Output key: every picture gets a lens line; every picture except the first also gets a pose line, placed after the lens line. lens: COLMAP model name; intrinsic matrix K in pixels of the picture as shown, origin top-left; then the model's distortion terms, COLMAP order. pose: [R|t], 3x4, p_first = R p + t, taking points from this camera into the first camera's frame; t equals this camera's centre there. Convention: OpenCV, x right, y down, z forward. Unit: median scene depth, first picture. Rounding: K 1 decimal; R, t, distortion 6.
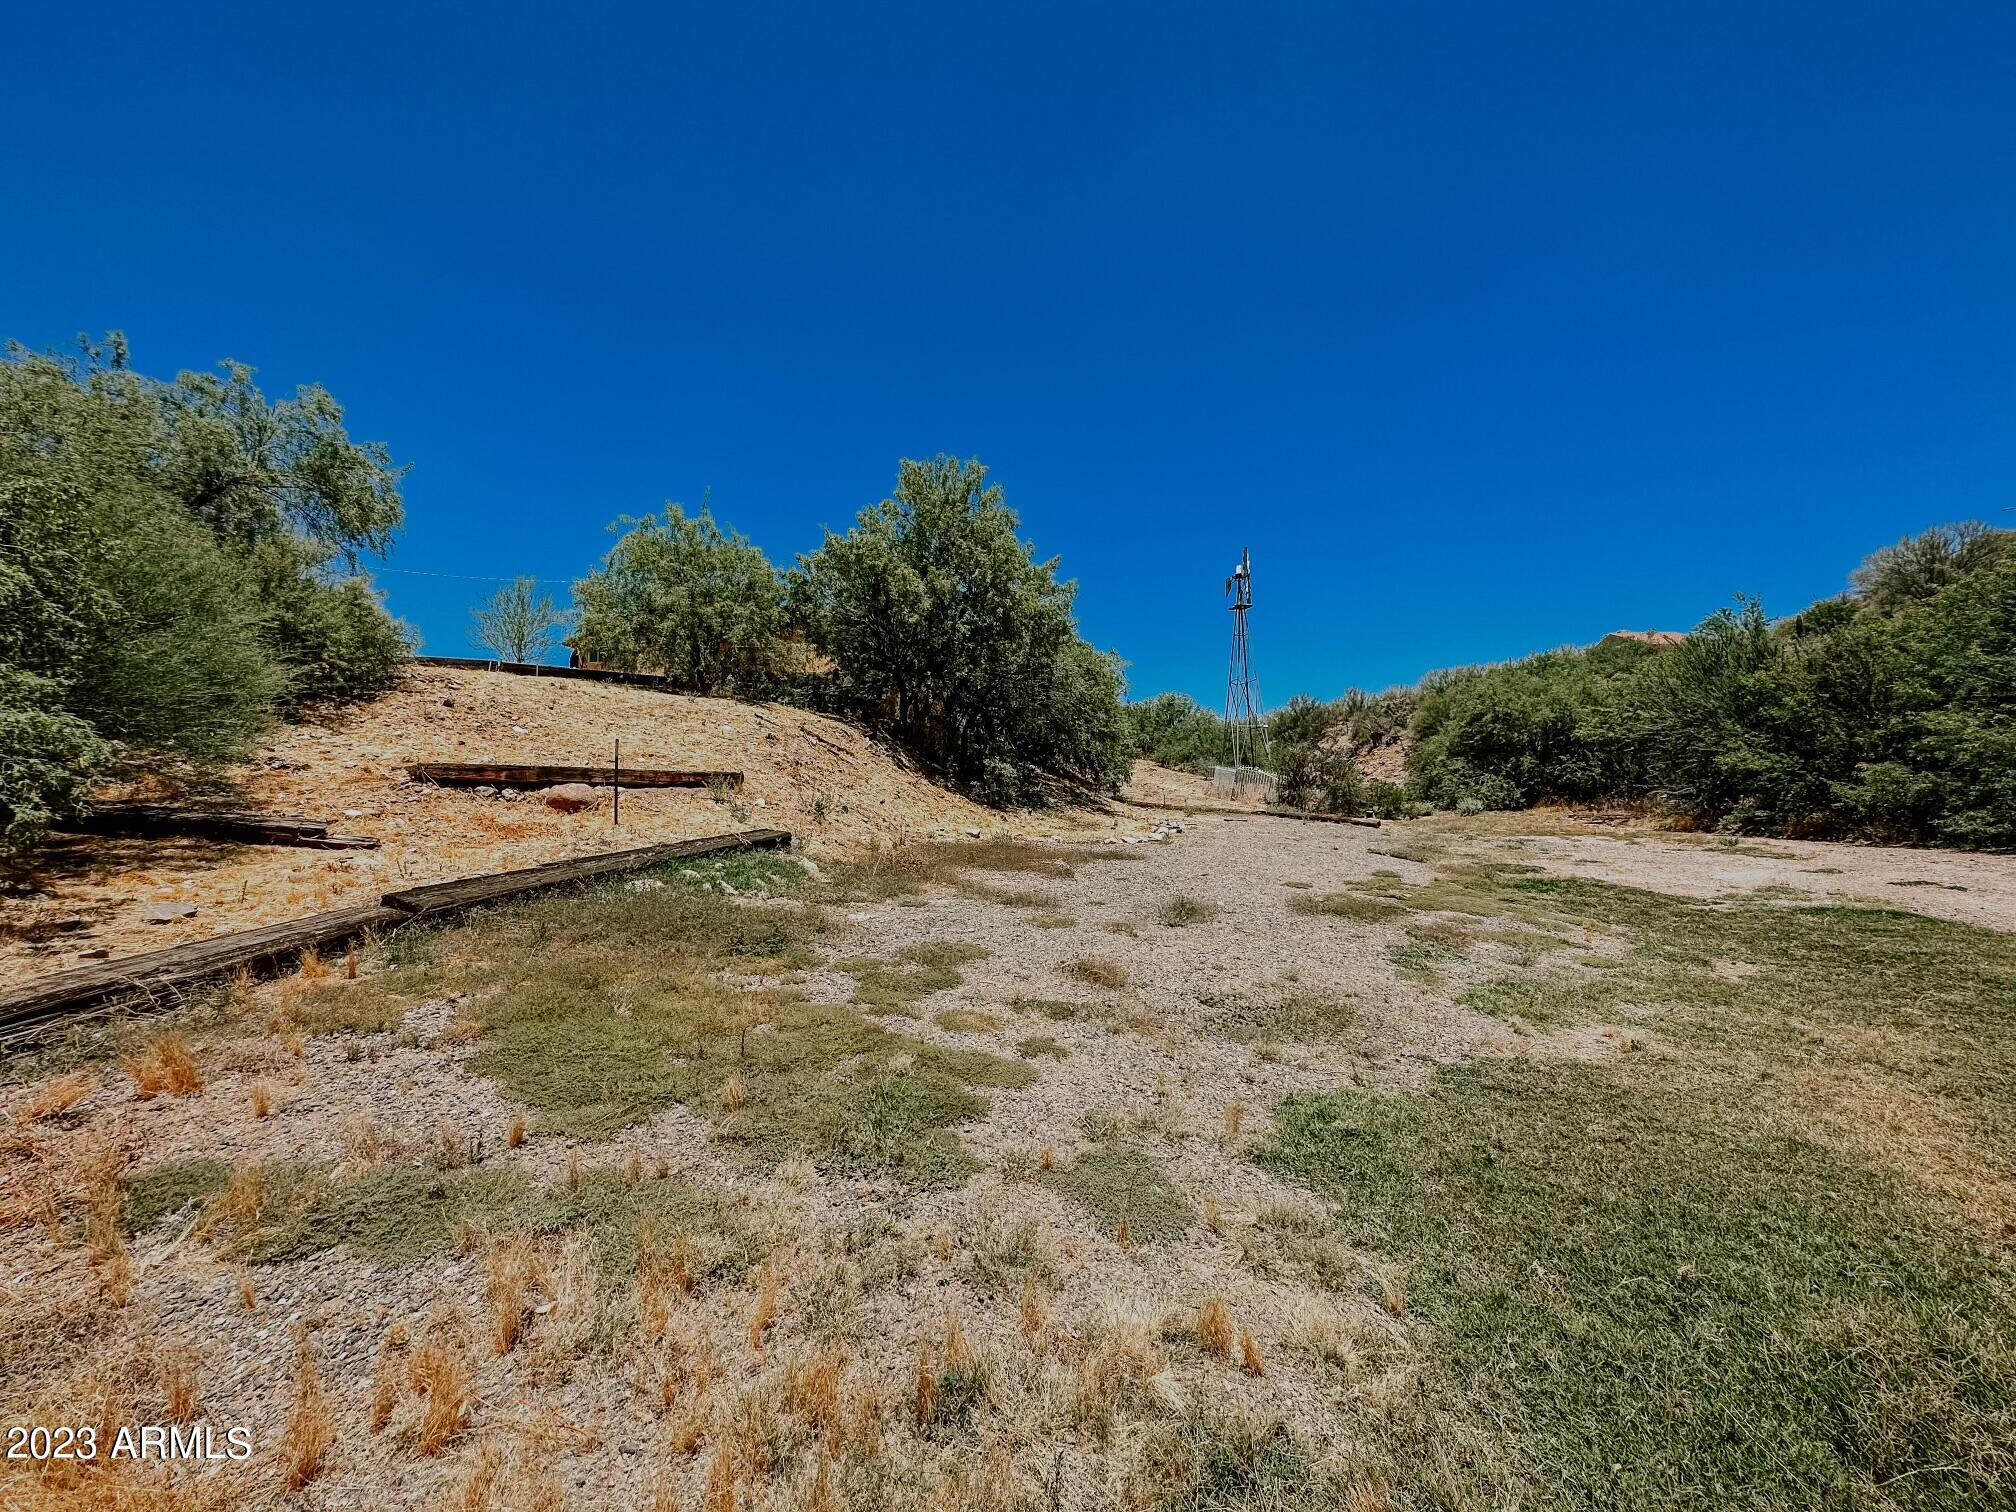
lens RADIAL K [[808.0, 0, 1010.1], [0, 808.0, 763.2], [0, 0, 1]] dist [-0.001517, 0.000805]
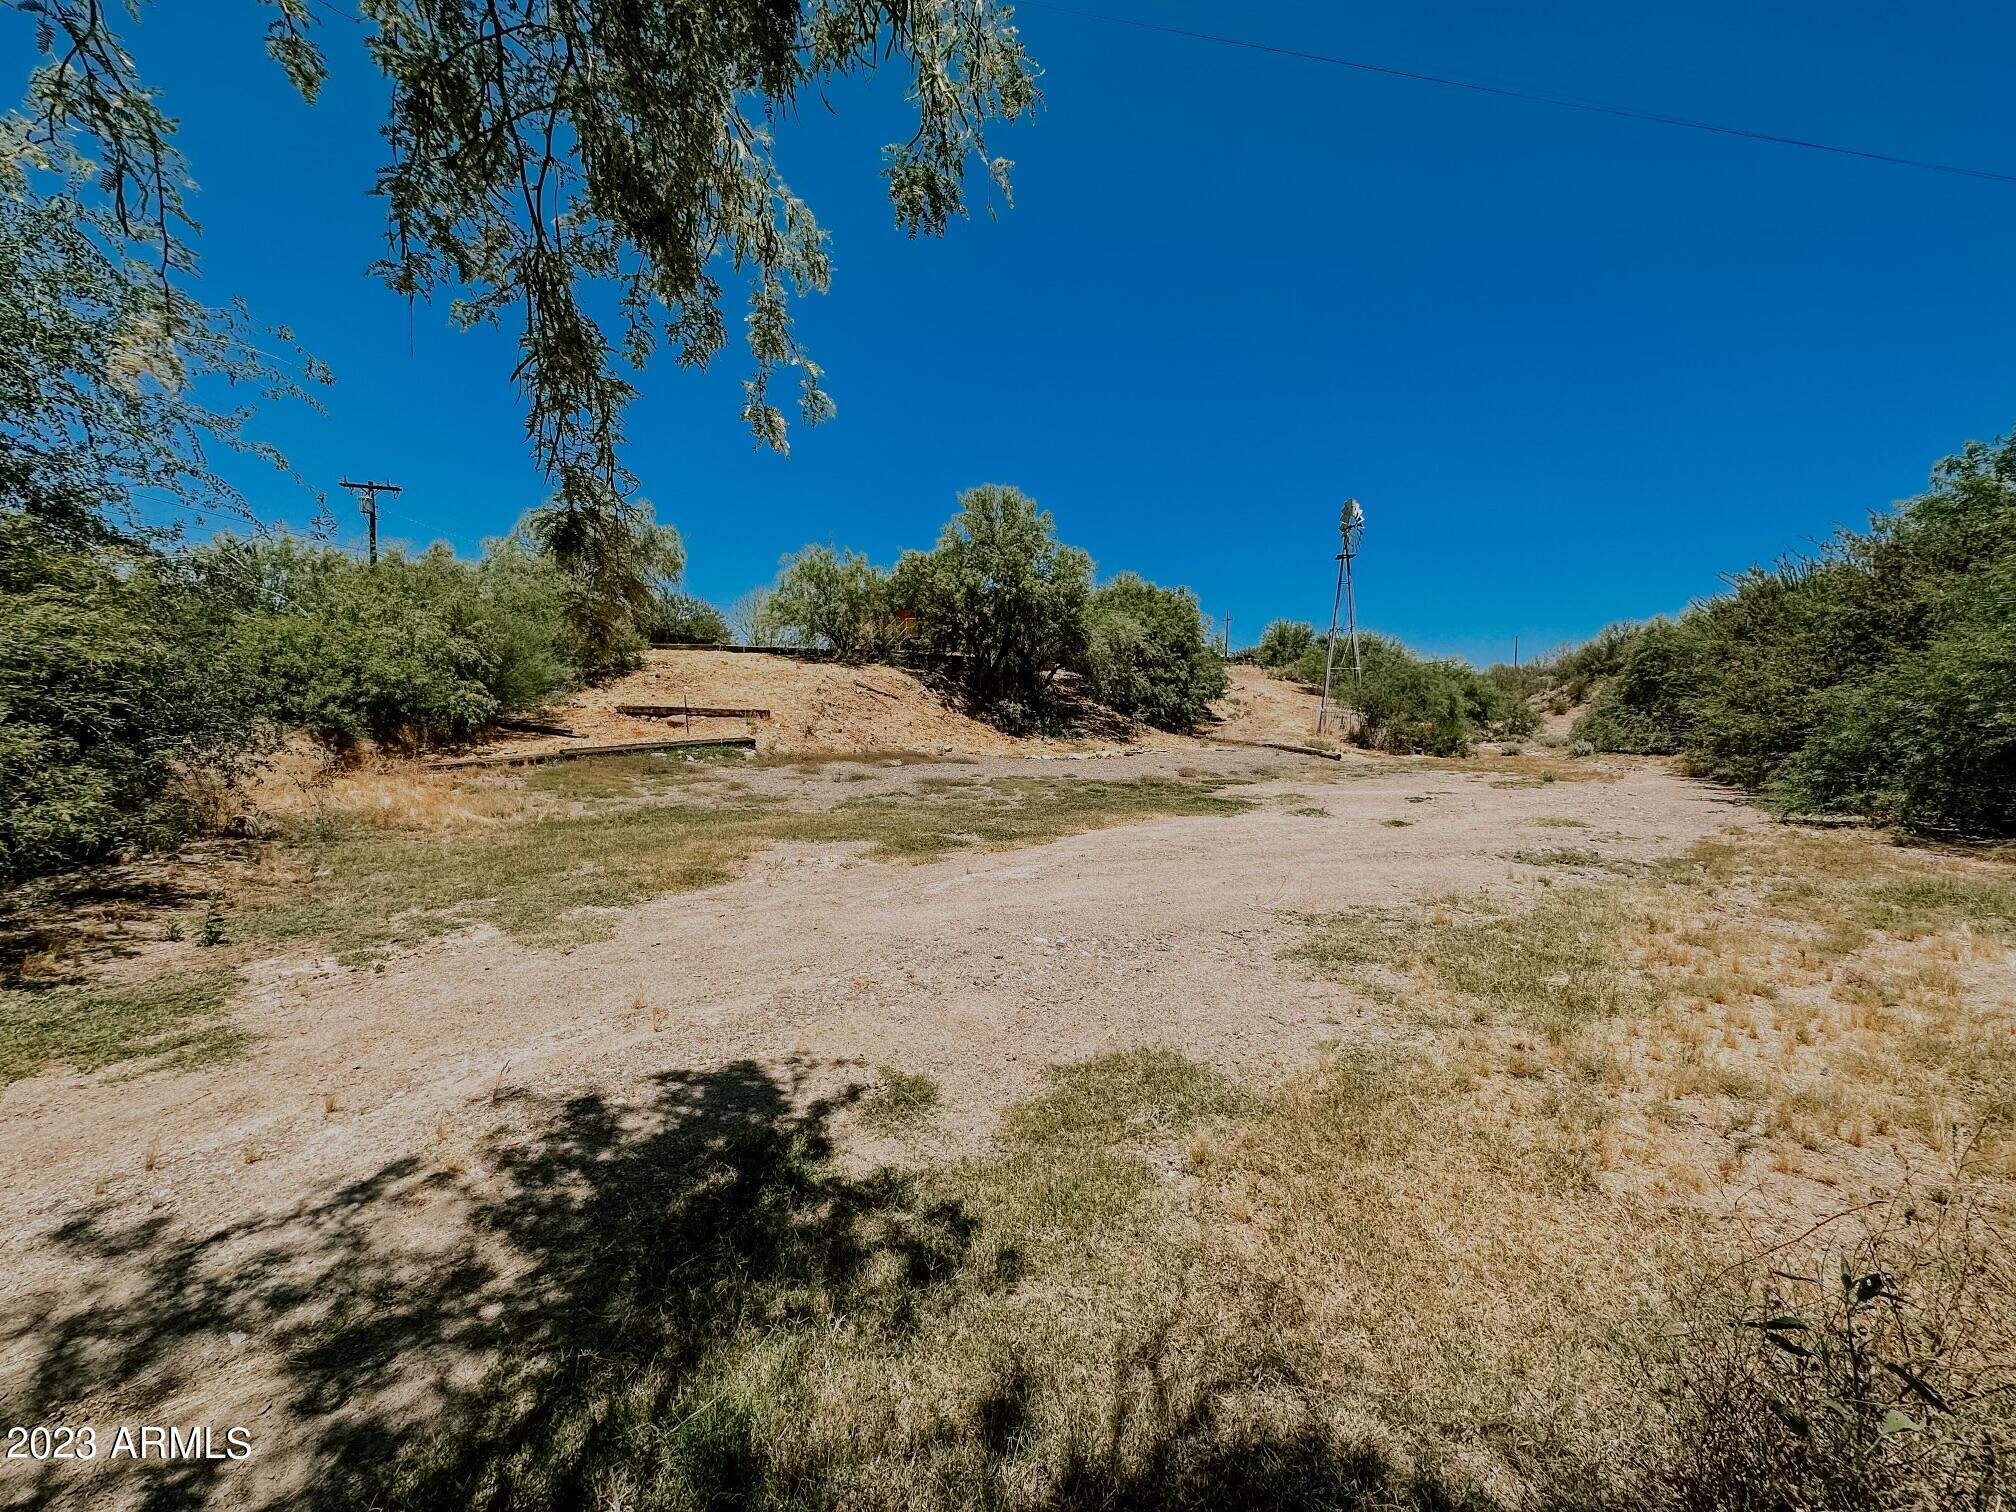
lens RADIAL K [[808.0, 0, 1009.7], [0, 808.0, 757.1], [0, 0, 1]] dist [-0.001517, 0.000805]
pose [[0.905499, 0.035658, -0.422848, 0.237229], [-0.002775, 0.996939, 0.078129, -0.006749], [0.424340, -0.069572, 0.902826, -0.121449]]
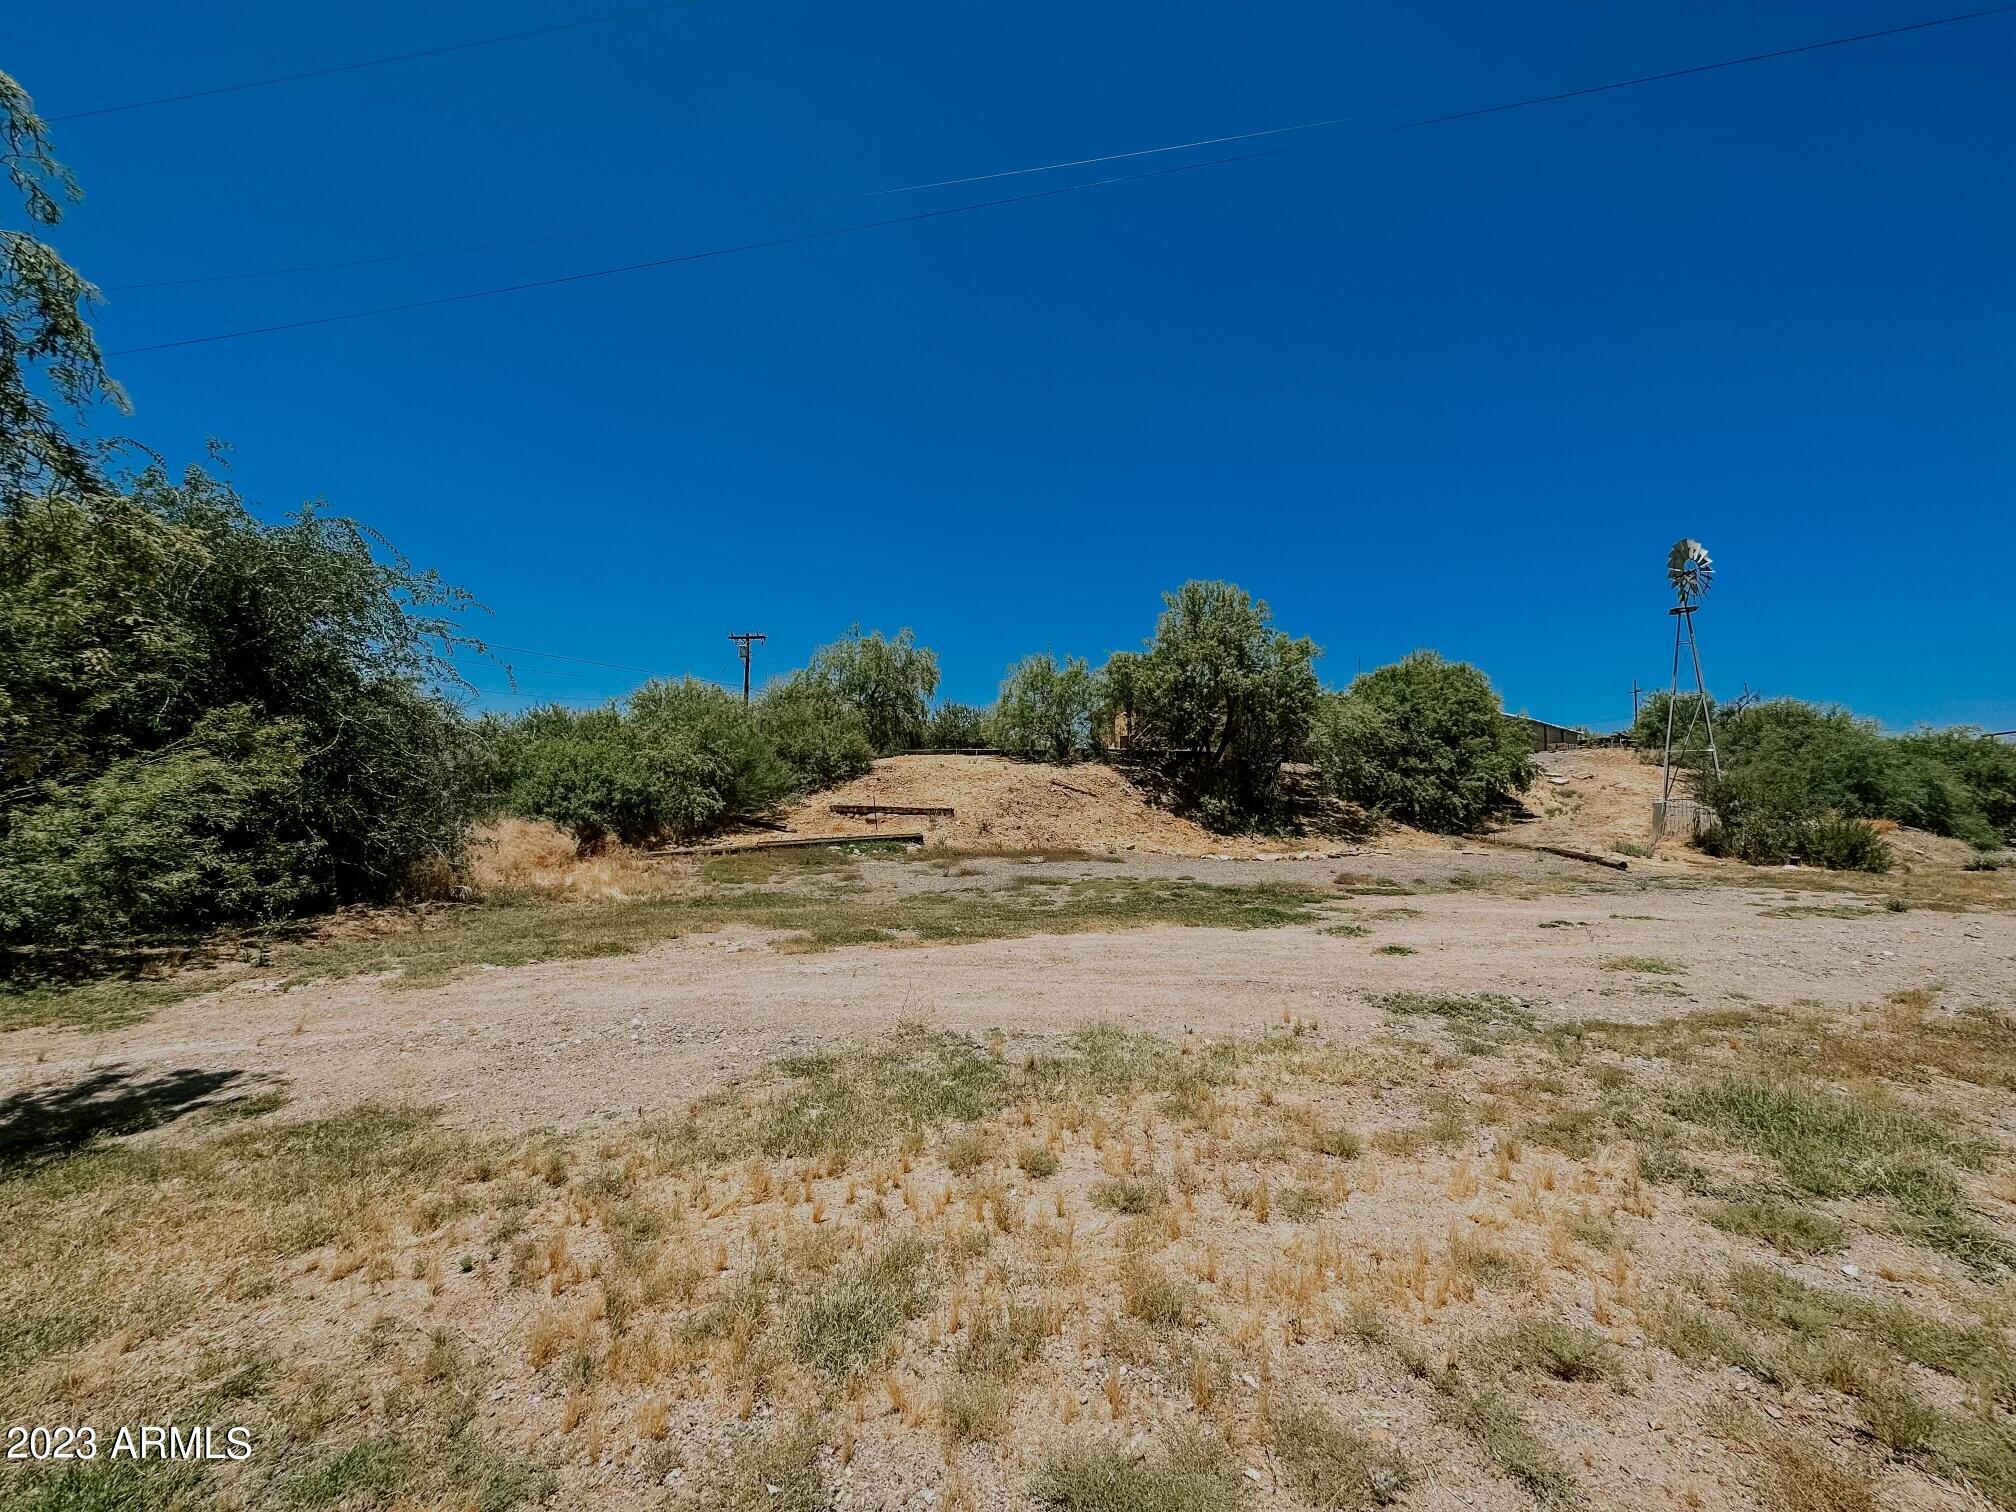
lens RADIAL K [[808.0, 0, 1007.4], [0, 808.0, 763.6], [0, 0, 1]] dist [-0.001517, 0.000805]
pose [[0.638093, -0.031243, -0.769325, 0.327746], [0.011294, 0.999449, -0.031220, -0.009024], [0.769877, 0.011232, 0.638094, -0.059923]]
